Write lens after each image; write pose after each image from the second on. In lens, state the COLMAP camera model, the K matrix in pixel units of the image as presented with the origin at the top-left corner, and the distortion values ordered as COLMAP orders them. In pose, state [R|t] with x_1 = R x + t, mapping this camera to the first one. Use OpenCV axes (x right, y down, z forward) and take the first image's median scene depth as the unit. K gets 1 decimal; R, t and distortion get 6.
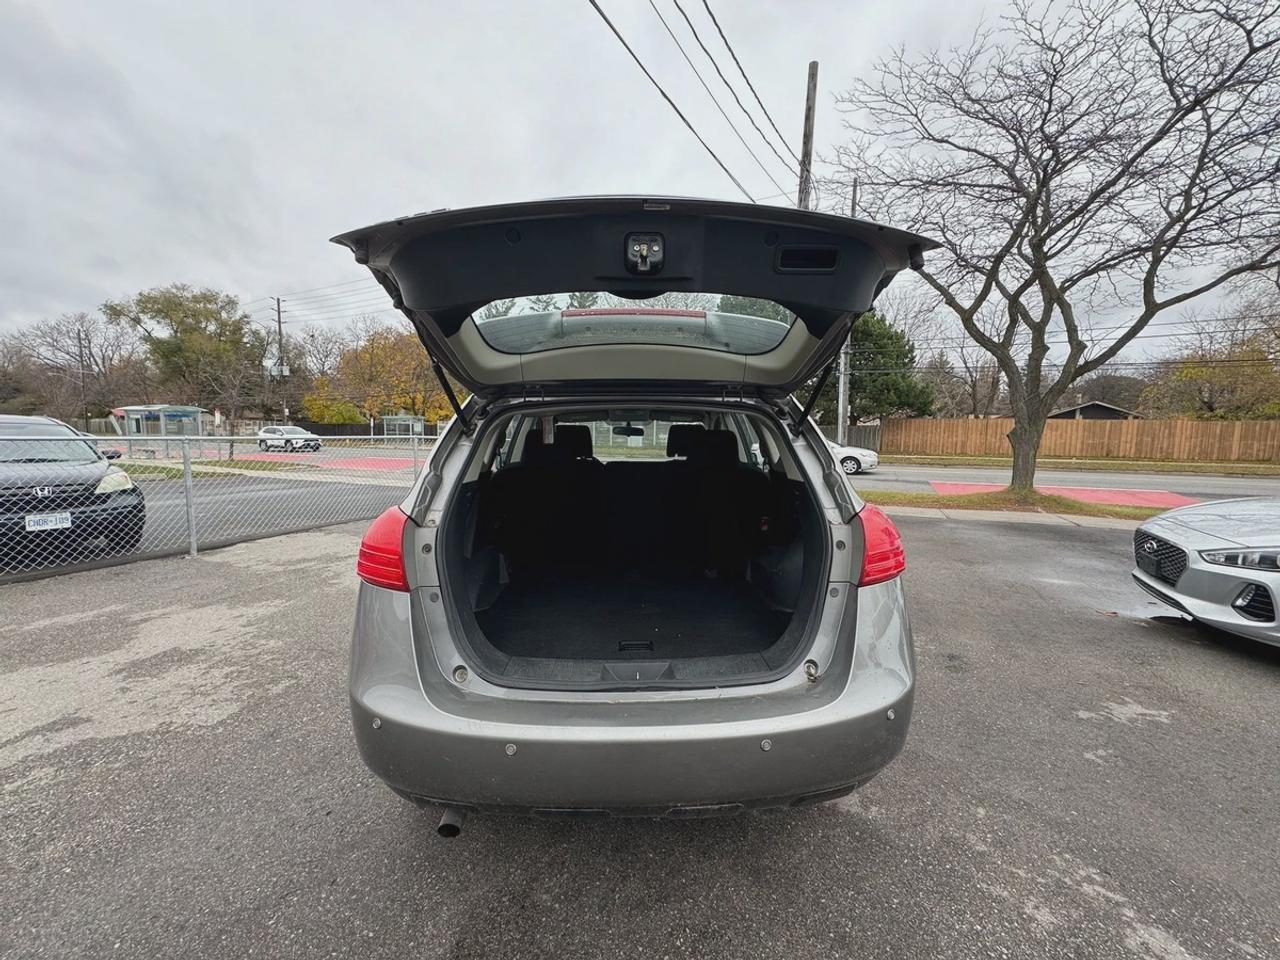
lens RADIAL K [[508.5, 0, 642.3], [0, 508.5, 480.7], [0, 0, 1]] dist [-0.002176, 0.000552]
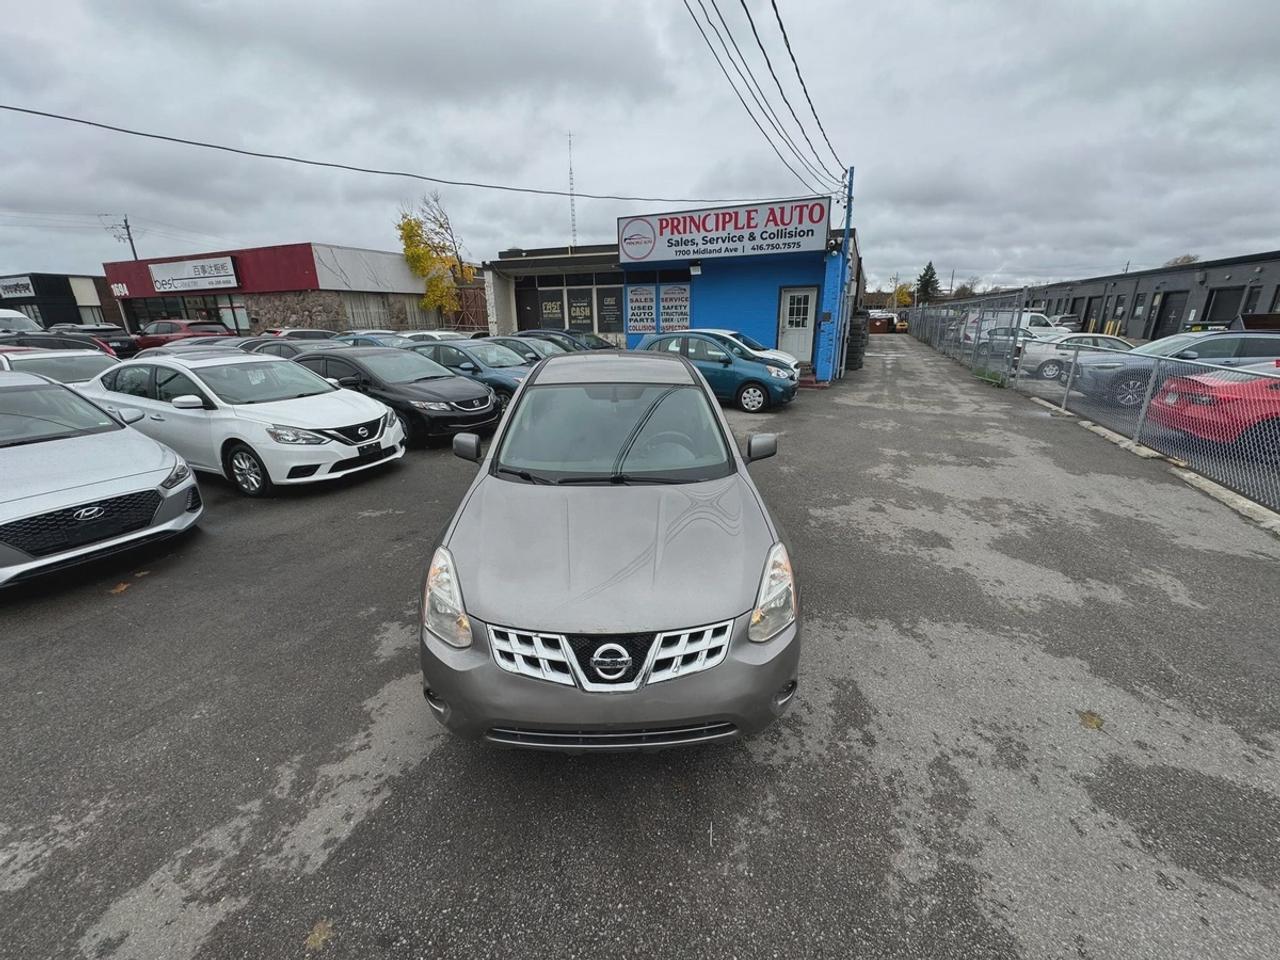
lens RADIAL K [[508.5, 0, 642.3], [0, 508.5, 480.7], [0, 0, 1]] dist [-0.002176, 0.000552]
pose [[-0.999982, -0.003301, -0.004986, -0.031730], [-0.005053, 0.912366, 0.409345, -0.151968], [0.003197, 0.409362, -0.912366, 0.841026]]
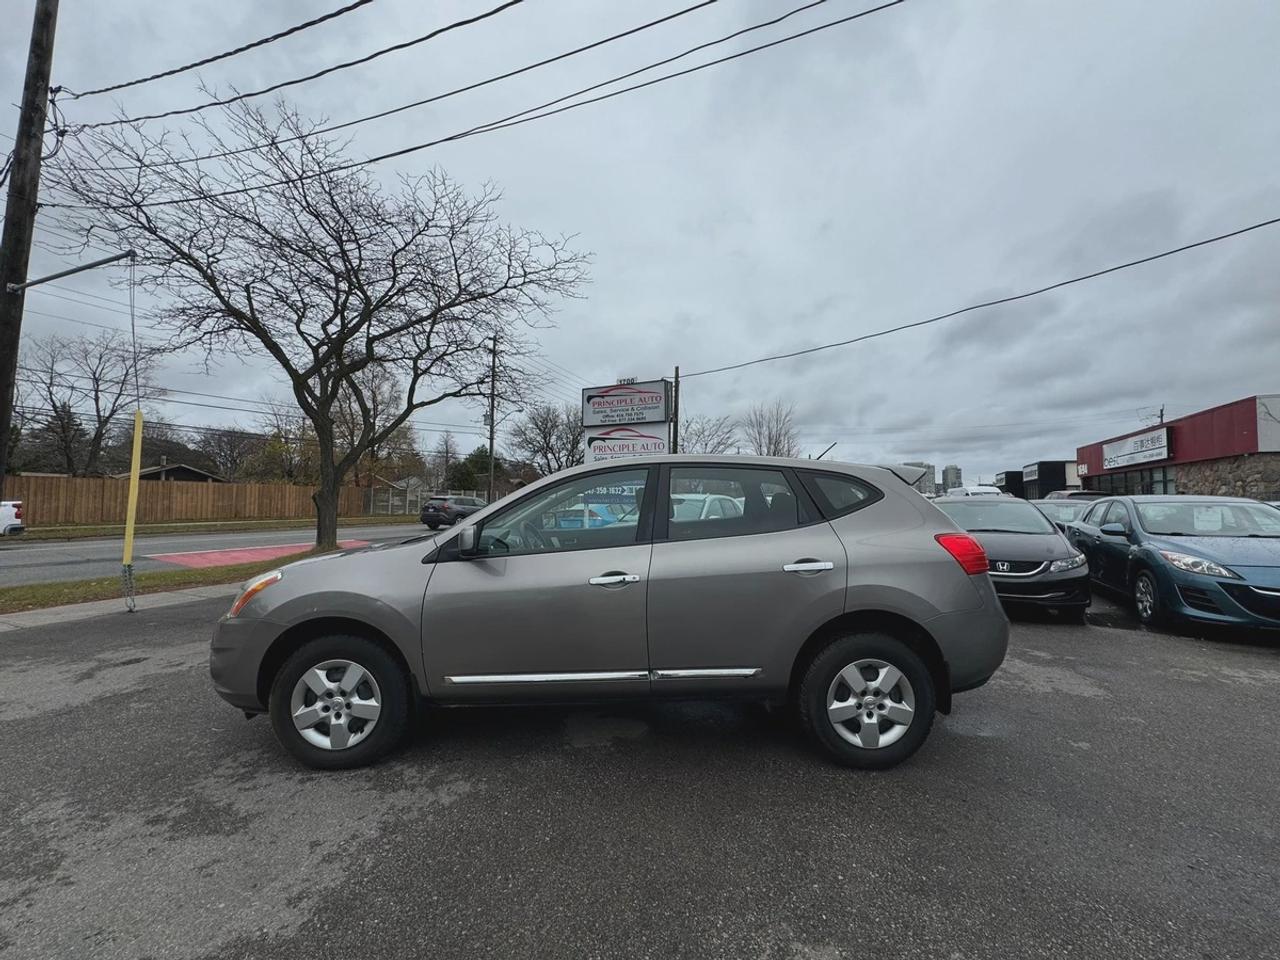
lens RADIAL K [[510.3, 0, 642.1], [0, 510.3, 481.1], [0, 0, 1]] dist [-0.002231, 0.000564]
pose [[0.033446, 0.026095, 0.999100, -0.417748], [0.096283, 0.994925, -0.029209, -0.034391], [-0.994792, 0.097173, 0.030764, 0.366242]]
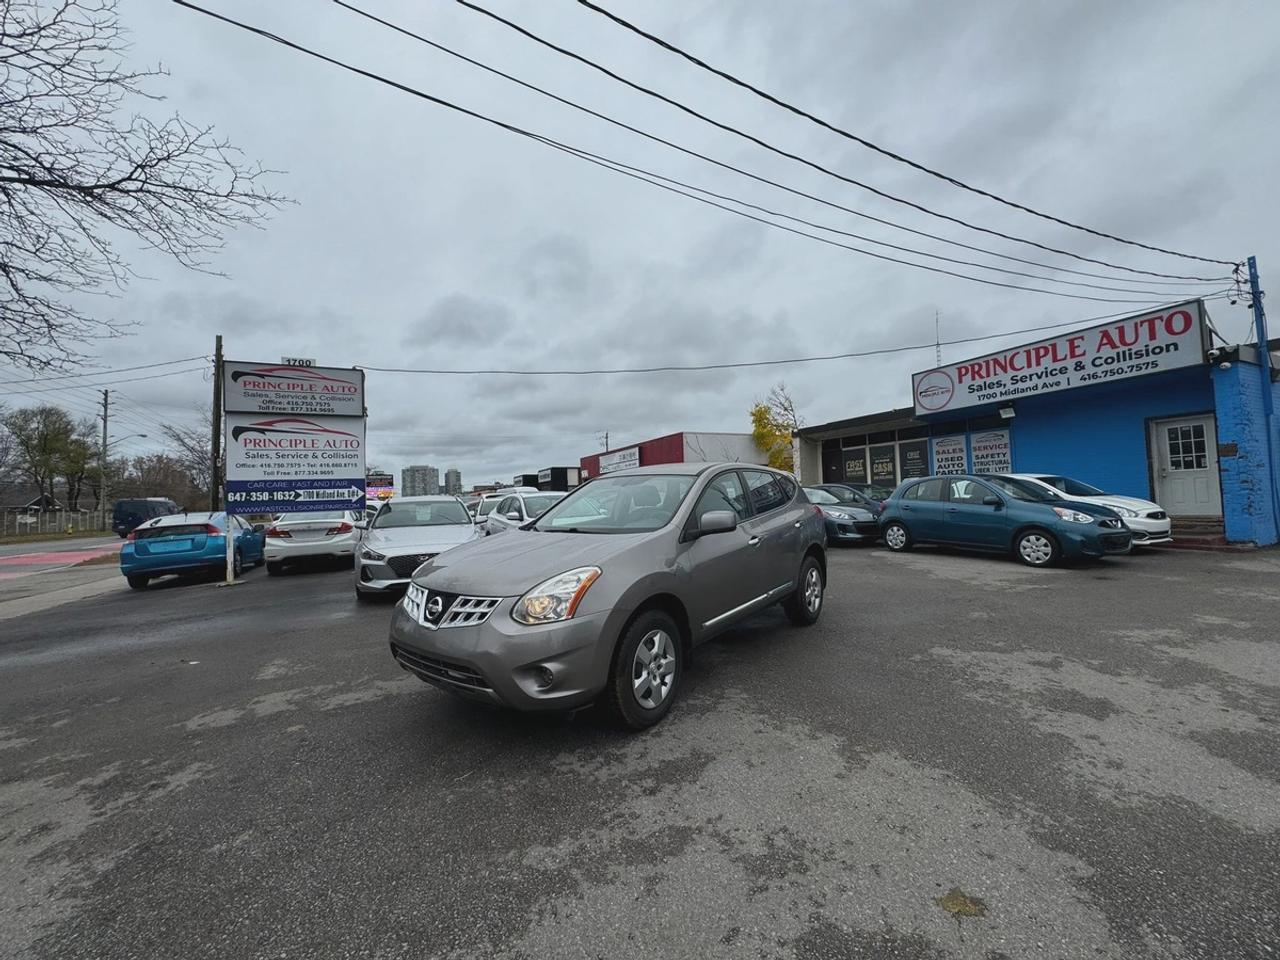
lens RADIAL K [[510.3, 0, 642.1], [0, 510.3, 481.1], [0, 0, 1]] dist [-0.002231, 0.000564]
pose [[-0.766004, 0.032696, 0.642003, -0.346601], [0.089854, 0.994347, 0.056569, -0.081246], [-0.636524, 0.101018, -0.764612, 0.835275]]
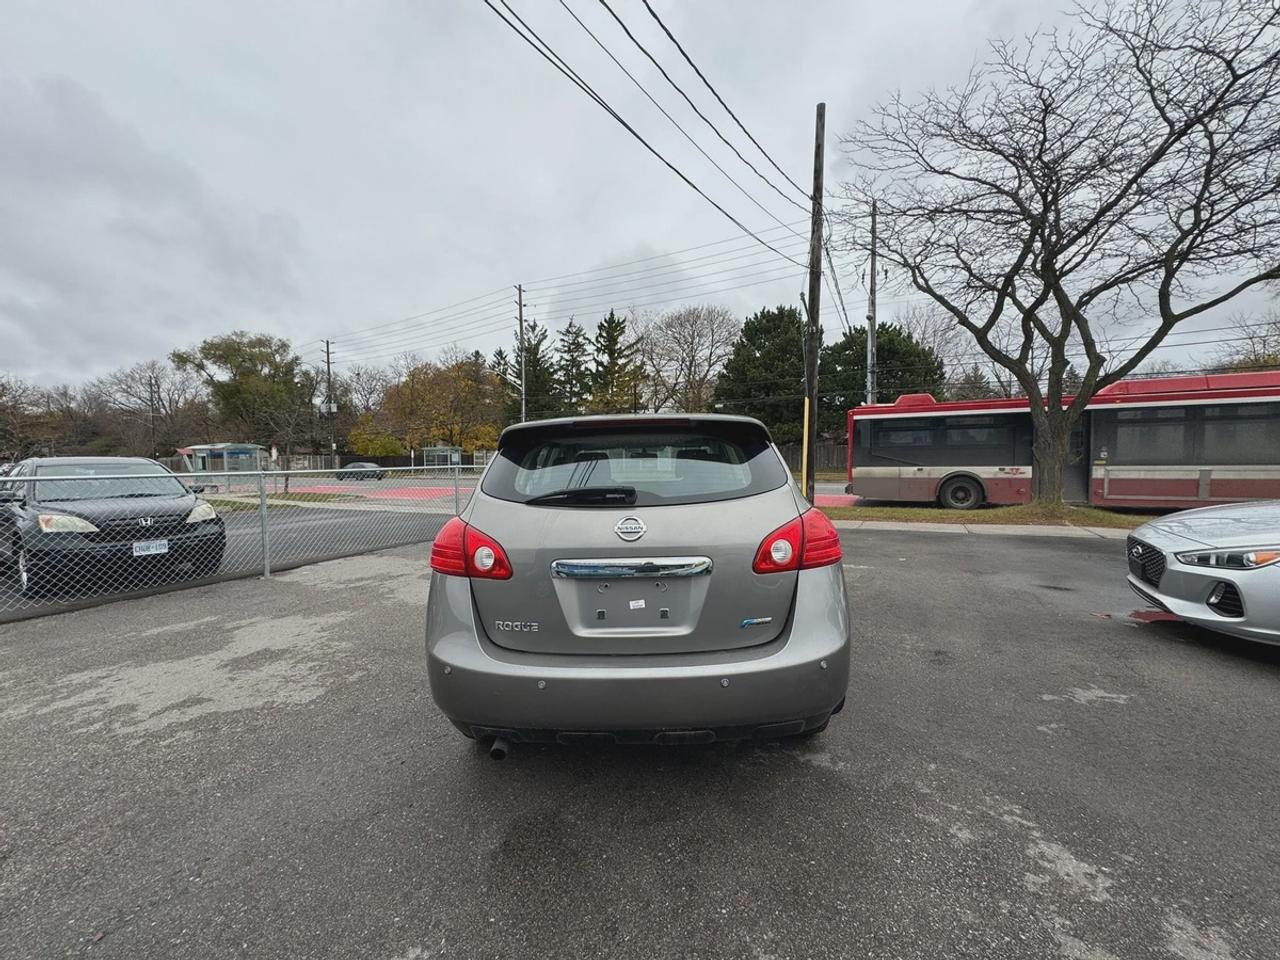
lens RADIAL K [[508.5, 0, 642.3], [0, 508.5, 480.7], [0, 0, 1]] dist [-0.002176, 0.000552]
pose [[0.997785, -0.024608, -0.061795, 0.016945], [0.021624, 0.998589, -0.048505, 0.005253], [0.062901, 0.047062, 0.996910, -0.058231]]
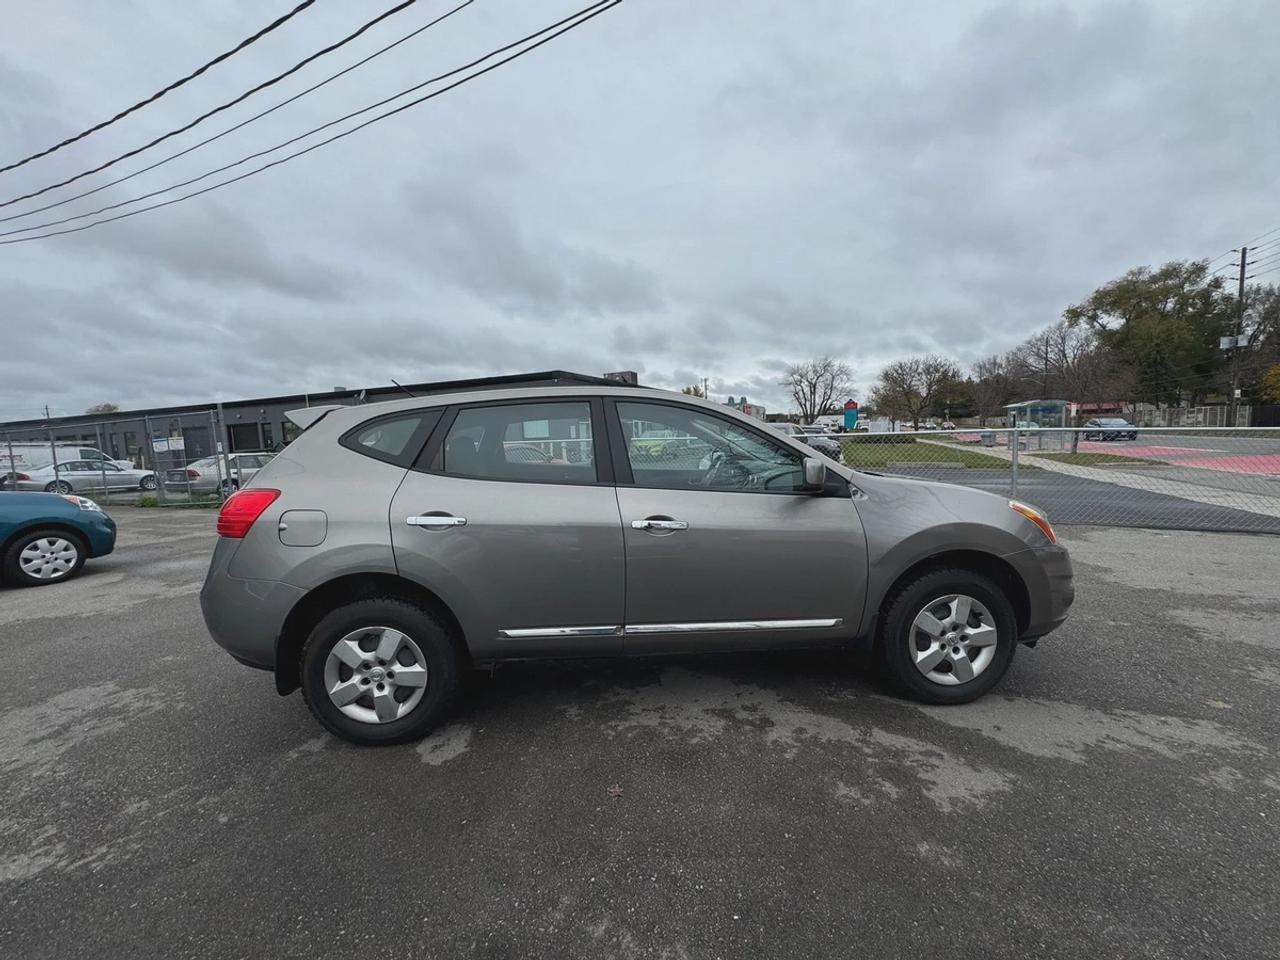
lens RADIAL K [[510.3, 0, 642.1], [0, 510.3, 481.1], [0, 0, 1]] dist [-0.002231, 0.000564]
pose [[0.037986, 0.079245, -0.996131, 0.361584], [-0.061740, 0.995132, 0.076811, -0.030618], [0.997369, 0.058583, 0.042693, 0.382607]]
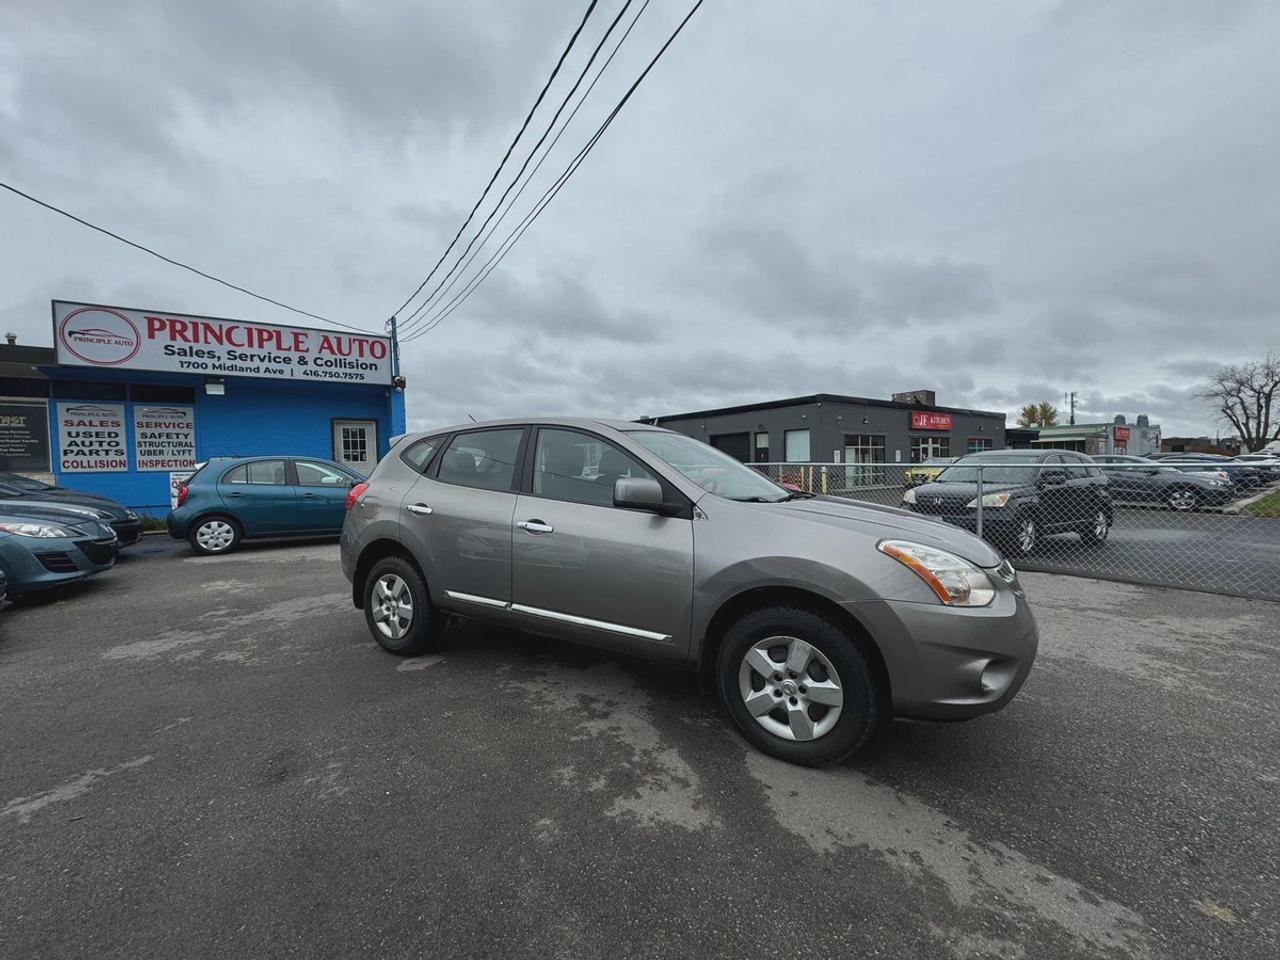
lens RADIAL K [[510.3, 0, 642.1], [0, 510.3, 481.1], [0, 0, 1]] dist [-0.002231, 0.000564]
pose [[-0.514347, 0.020776, -0.857331, 0.346193], [-0.080118, 0.994170, 0.072158, -0.047219], [0.853832, 0.105801, -0.509683, 0.634259]]
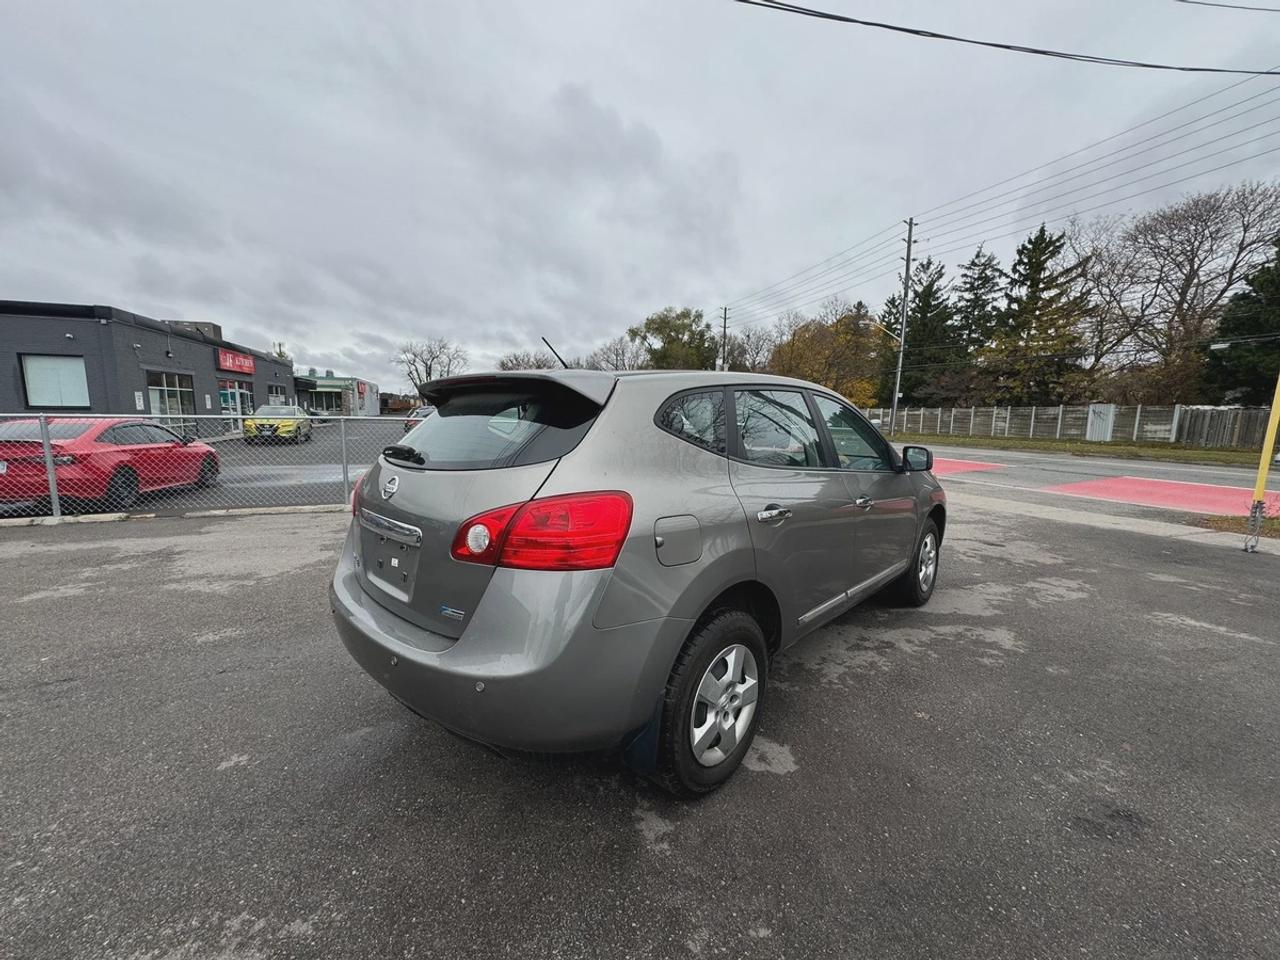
lens RADIAL K [[508.5, 0, 642.3], [0, 508.5, 480.7], [0, 0, 1]] dist [-0.002176, 0.000552]
pose [[0.702139, 0.092533, -0.706002, 0.221531], [-0.075471, 0.995606, 0.055432, -0.007853], [0.708029, 0.014362, 0.706037, 0.075073]]
